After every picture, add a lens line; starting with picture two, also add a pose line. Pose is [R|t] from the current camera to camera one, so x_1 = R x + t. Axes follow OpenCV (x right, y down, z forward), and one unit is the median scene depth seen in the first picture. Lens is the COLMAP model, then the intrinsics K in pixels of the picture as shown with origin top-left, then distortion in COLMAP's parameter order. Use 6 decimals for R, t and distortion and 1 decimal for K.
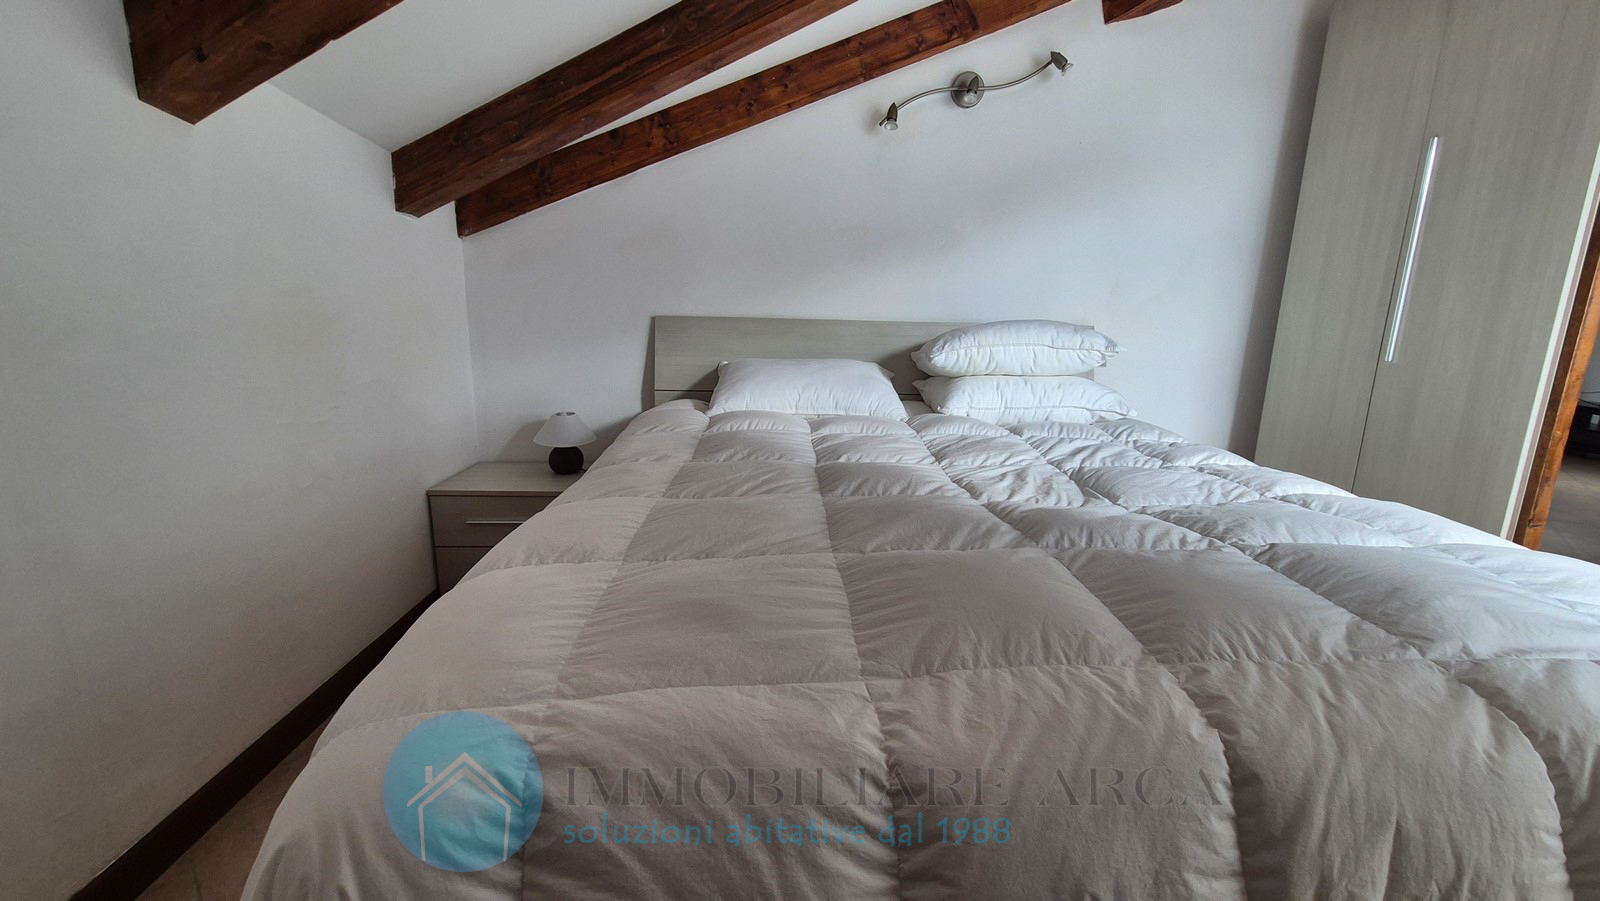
lens RADIAL K [[655.7, 0, 807.9], [0, 655.7, 456.0], [0, 0, 1]] dist [-0.000611, 0.000442]
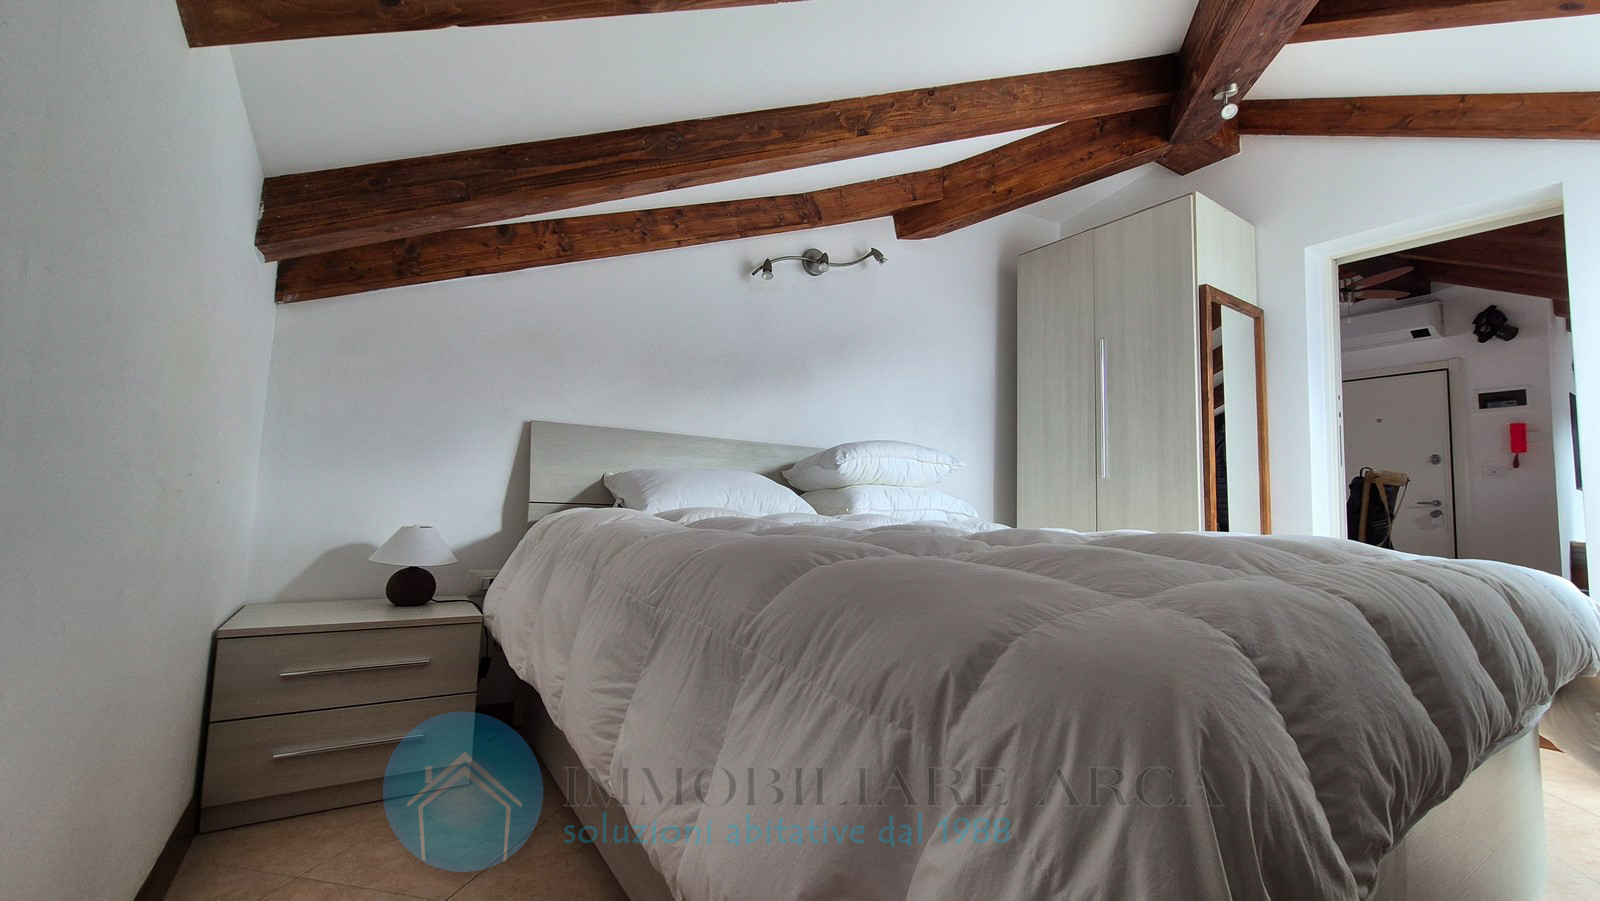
lens RADIAL K [[655.7, 0, 807.9], [0, 655.7, 456.0], [0, 0, 1]] dist [-0.000611, 0.000442]
pose [[0.859908, 0.045700, 0.508399, -0.383244], [0.099210, 0.962028, -0.254281, 0.103236], [-0.500715, 0.269097, 0.822722, 0.096715]]
